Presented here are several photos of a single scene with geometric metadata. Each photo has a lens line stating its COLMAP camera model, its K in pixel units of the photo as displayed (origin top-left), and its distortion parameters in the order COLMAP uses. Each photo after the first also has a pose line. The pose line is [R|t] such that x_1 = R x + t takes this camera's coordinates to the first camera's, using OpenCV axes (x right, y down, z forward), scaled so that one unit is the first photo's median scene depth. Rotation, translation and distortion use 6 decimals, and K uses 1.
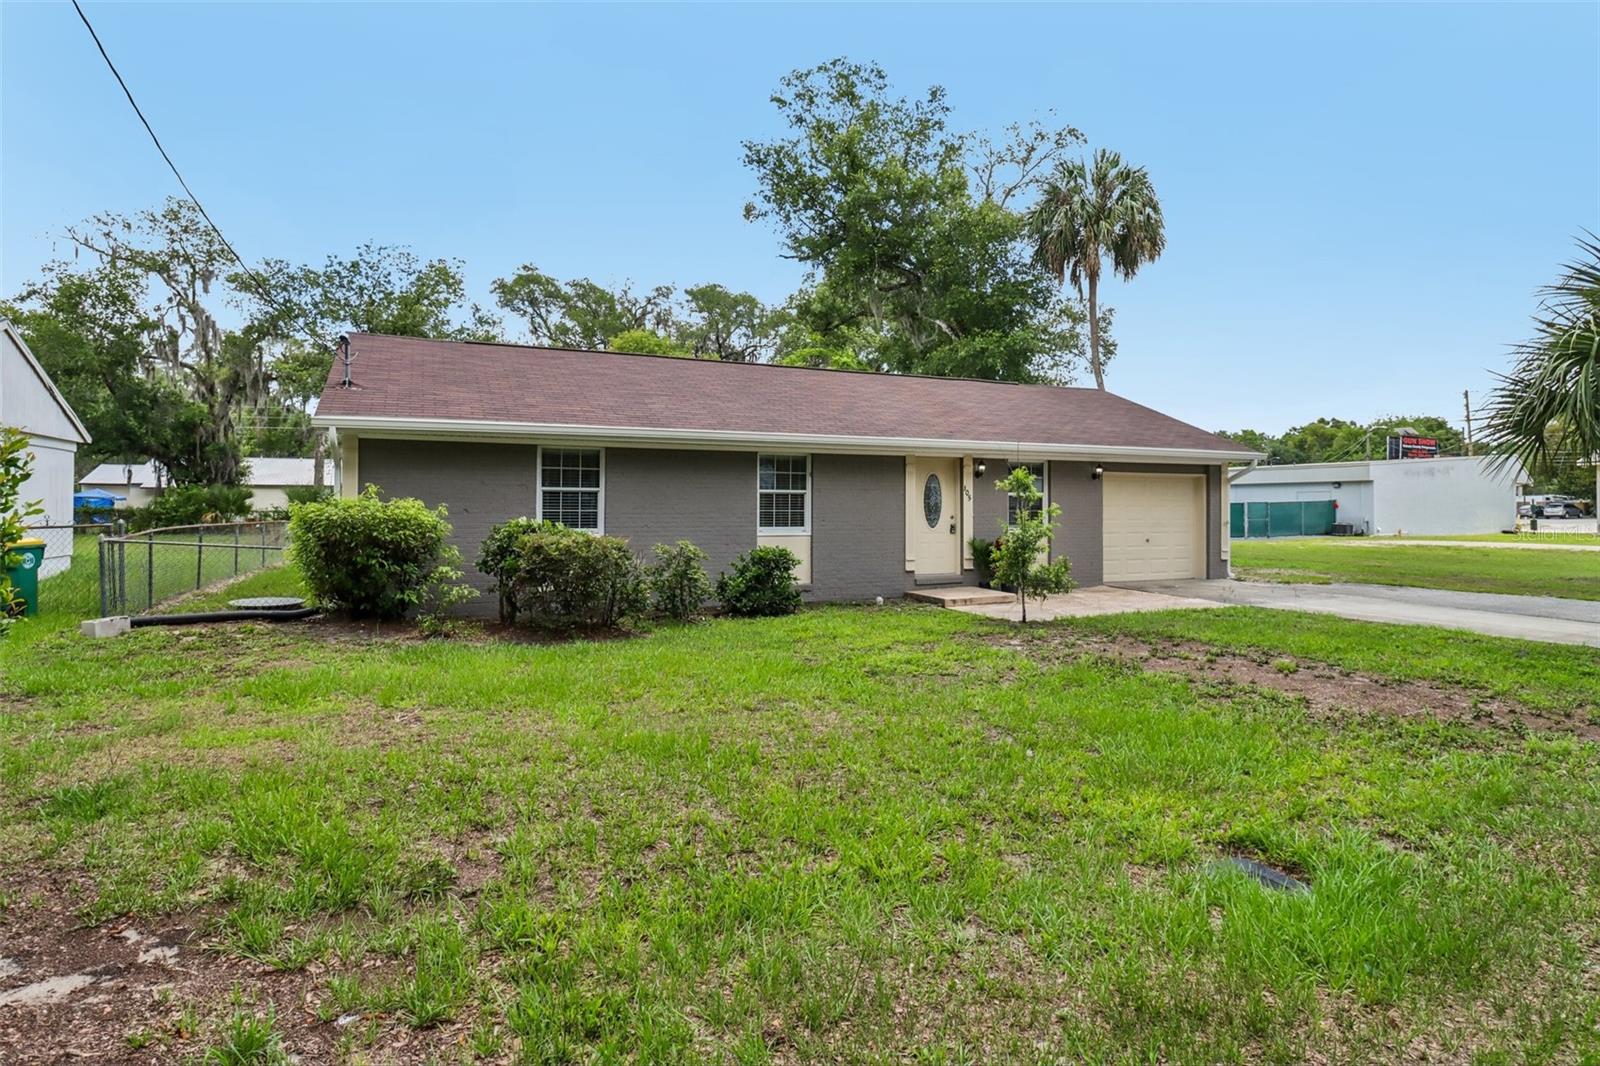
lens RADIAL K [[894.8, 0, 849.9], [0, 894.8, 496.4], [0, 0, 1]] dist [-0.001202, -0.000588]
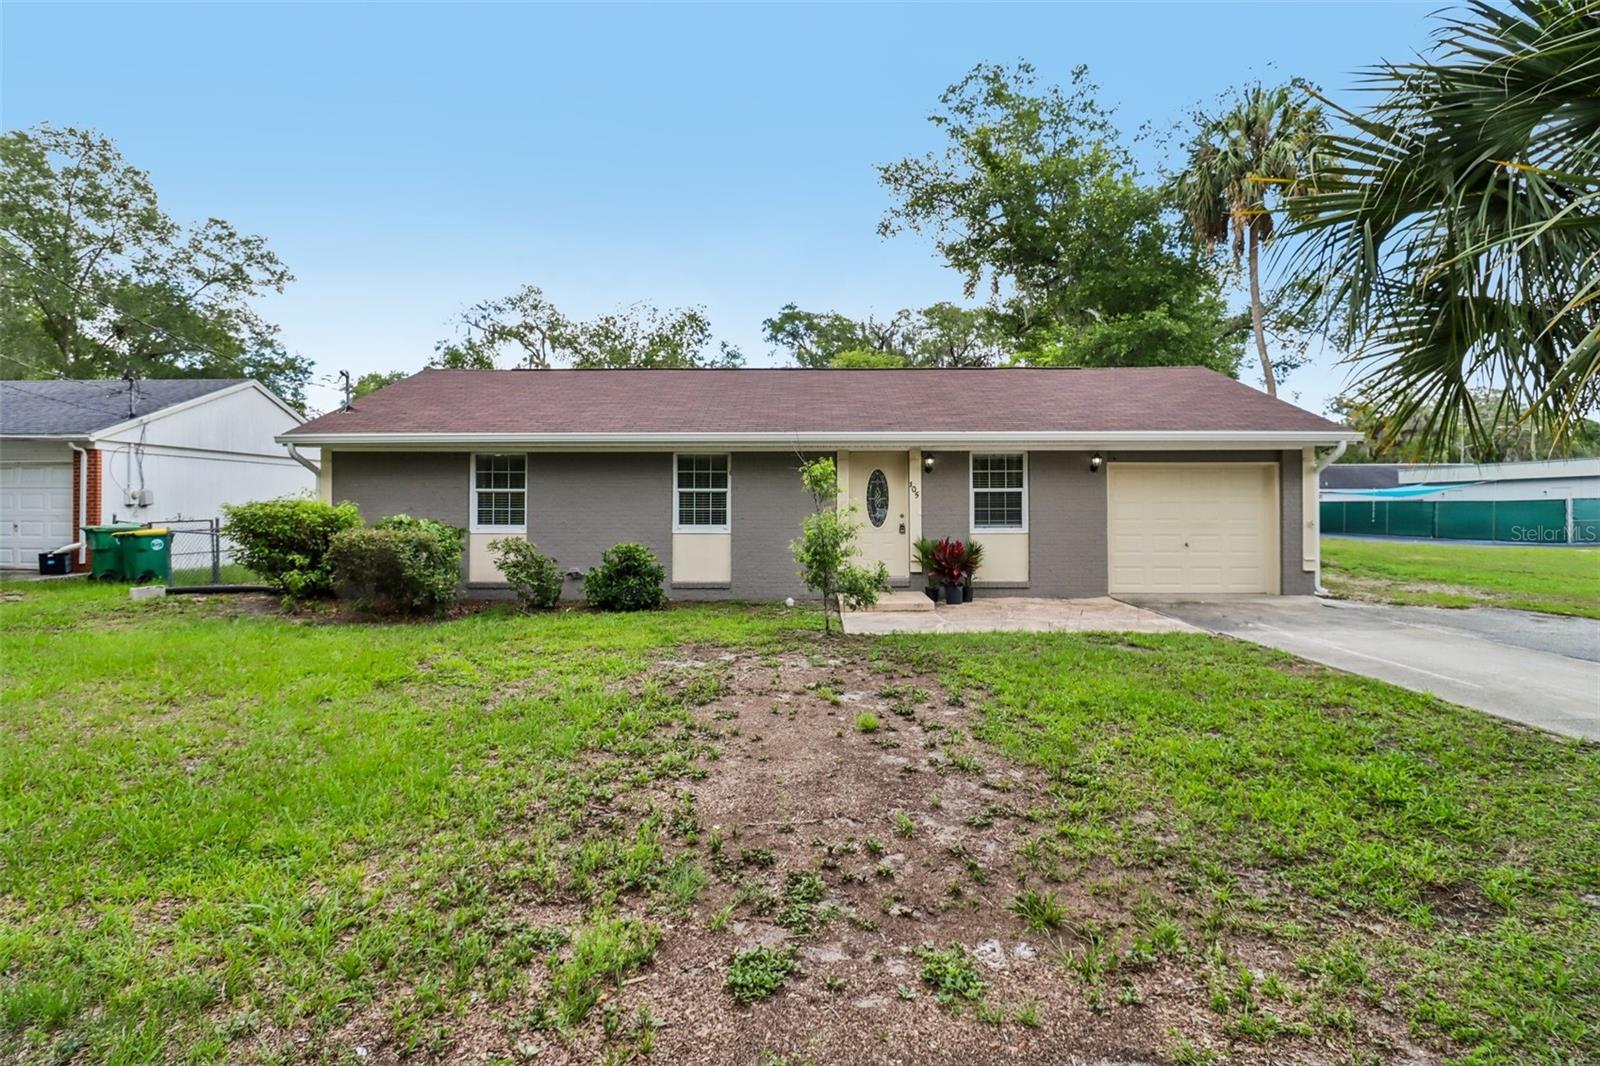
lens RADIAL K [[776.4, 0, 804.6], [0, 776.4, 495.6], [0, 0, 1]] dist [0.002244, 0.000115]
pose [[0.893194, -0.008802, -0.449586, 0.331186], [0.008729, 0.999959, -0.002234, 0.002893], [0.449587, -0.001929, 0.893234, 0.198712]]
